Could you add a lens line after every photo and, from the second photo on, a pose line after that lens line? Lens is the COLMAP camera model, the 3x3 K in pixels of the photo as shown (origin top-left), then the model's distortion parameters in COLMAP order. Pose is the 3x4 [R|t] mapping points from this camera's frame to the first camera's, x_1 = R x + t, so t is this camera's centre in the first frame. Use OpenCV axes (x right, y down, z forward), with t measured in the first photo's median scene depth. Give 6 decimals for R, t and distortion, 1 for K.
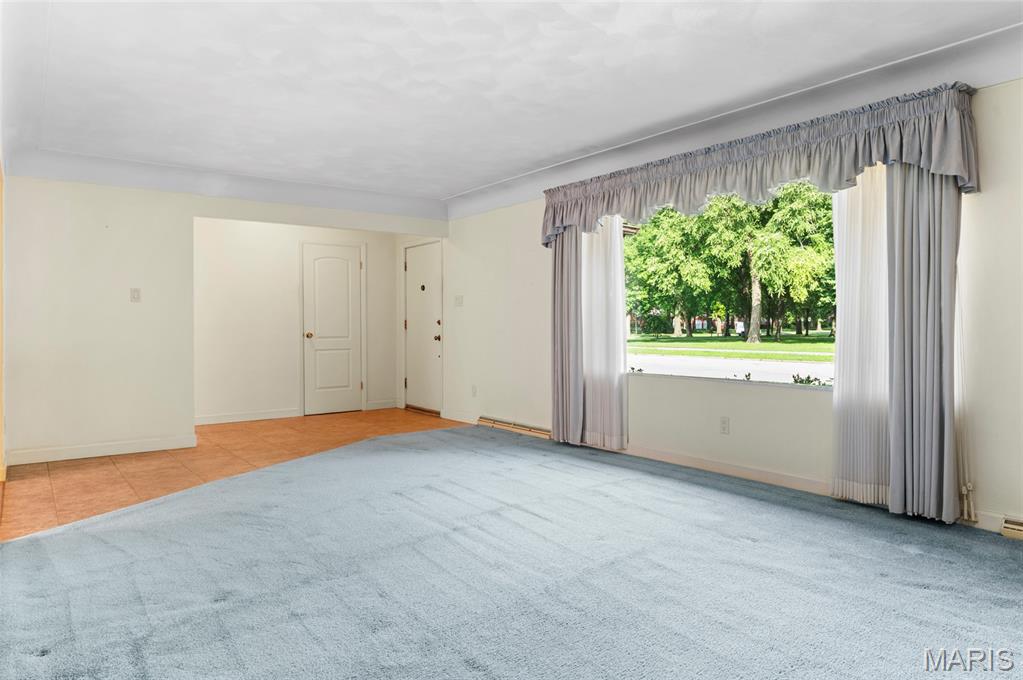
lens RADIAL K [[672.3, 0, 512.3], [0, 672.3, 324.4], [0, 0, 1]] dist [-0.001850, -0.001314]
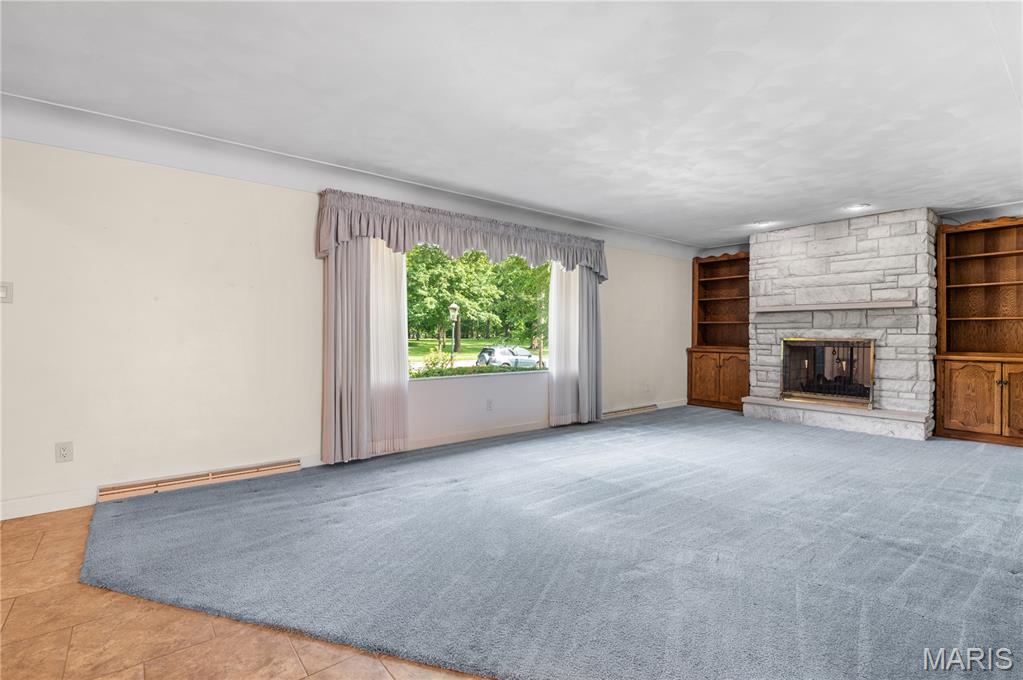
lens RADIAL K [[474.6, 0, 510.3], [0, 474.6, 336.3], [0, 0, 1]] dist [-0.007534, -0.000643]
pose [[-0.039892, 0.005924, 0.999186, -0.626893], [-0.001182, 0.999981, -0.005976, 0.001476], [-0.999203, -0.001420, -0.039884, 0.827903]]
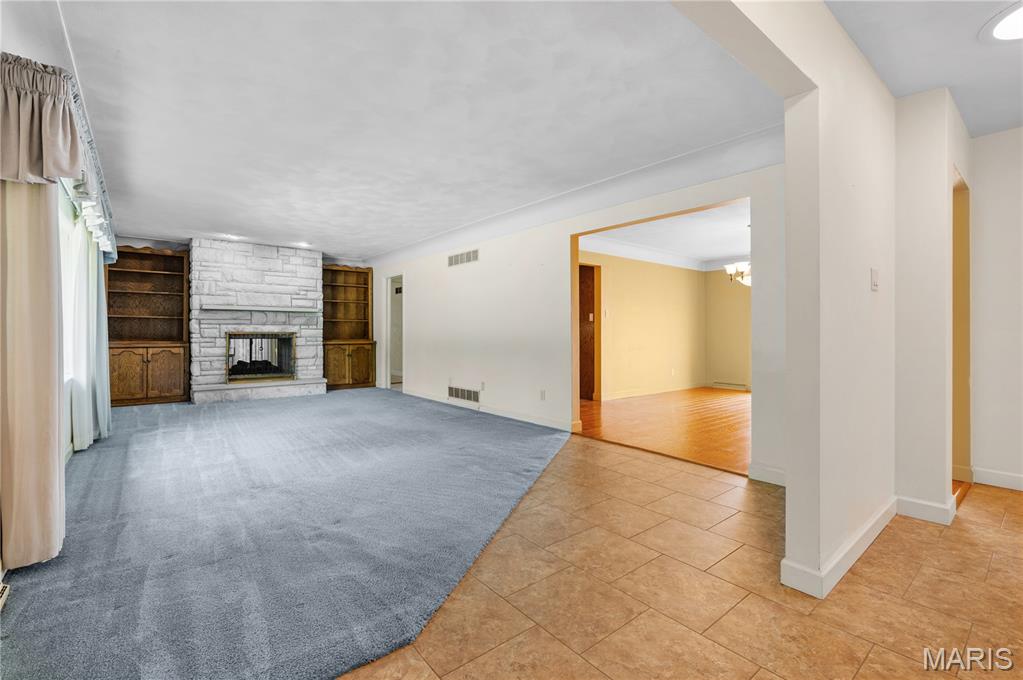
lens RADIAL K [[455.6, 0, 512.5], [0, 455.6, 331.5], [0, 0, 1]] dist [-0.002688, -0.000332]
pose [[-0.998641, 0.008981, -0.051343, -0.291601], [0.008910, 0.999959, 0.001608, 0.001808], [0.051355, 0.001148, -0.998680, 1.434760]]
